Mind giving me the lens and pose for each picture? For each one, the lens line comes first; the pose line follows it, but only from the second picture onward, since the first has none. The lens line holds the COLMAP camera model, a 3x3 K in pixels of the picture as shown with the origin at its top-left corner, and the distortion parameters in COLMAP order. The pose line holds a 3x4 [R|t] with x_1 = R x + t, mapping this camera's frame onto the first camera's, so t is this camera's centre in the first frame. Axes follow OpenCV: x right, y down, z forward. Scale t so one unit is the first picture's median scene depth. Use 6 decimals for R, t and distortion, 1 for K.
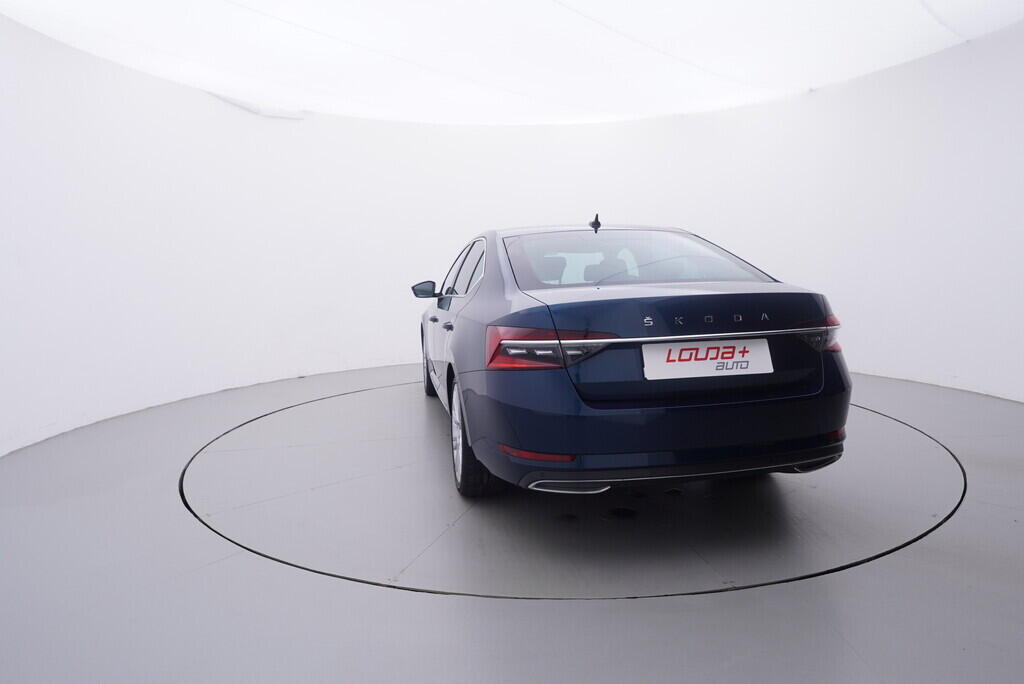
lens RADIAL K [[650.6, 0, 512.0], [0, 650.6, 342.0], [0, 0, 1]] dist [-0.007721, -0.000652]
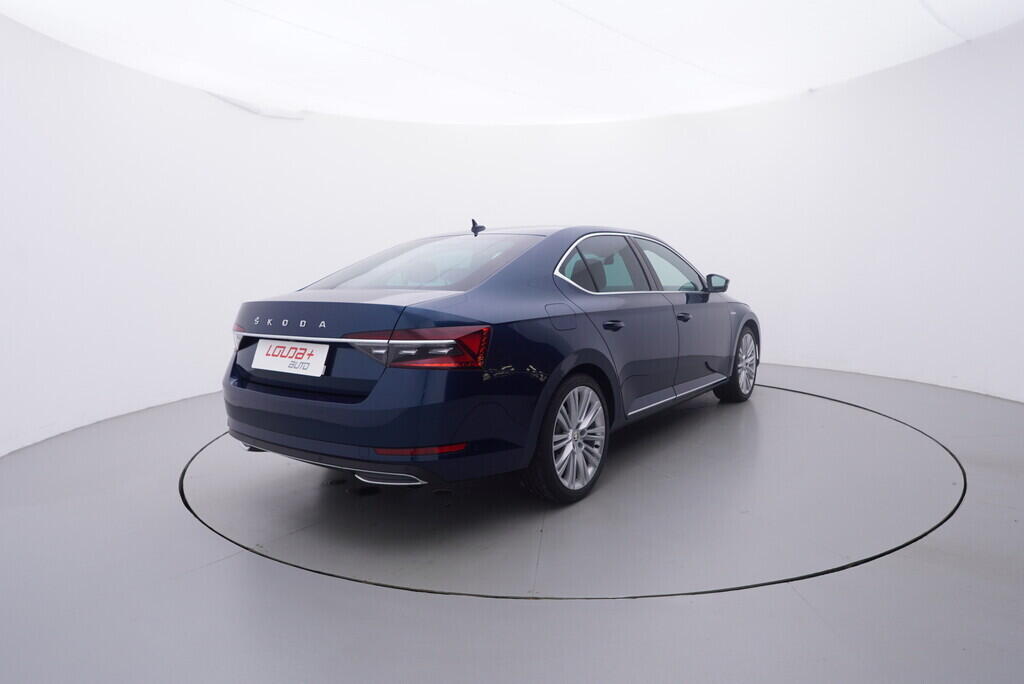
lens RADIAL K [[651.2, 0, 512.0], [0, 651.2, 342.0], [0, 0, 1]] dist [0.008224, 0.000629]
pose [[0.999950, -0.003938, -0.009148, 0.177083], [0.003953, 0.999991, 0.001656, -0.000763], [0.009141, -0.001692, 0.999957, -0.038858]]
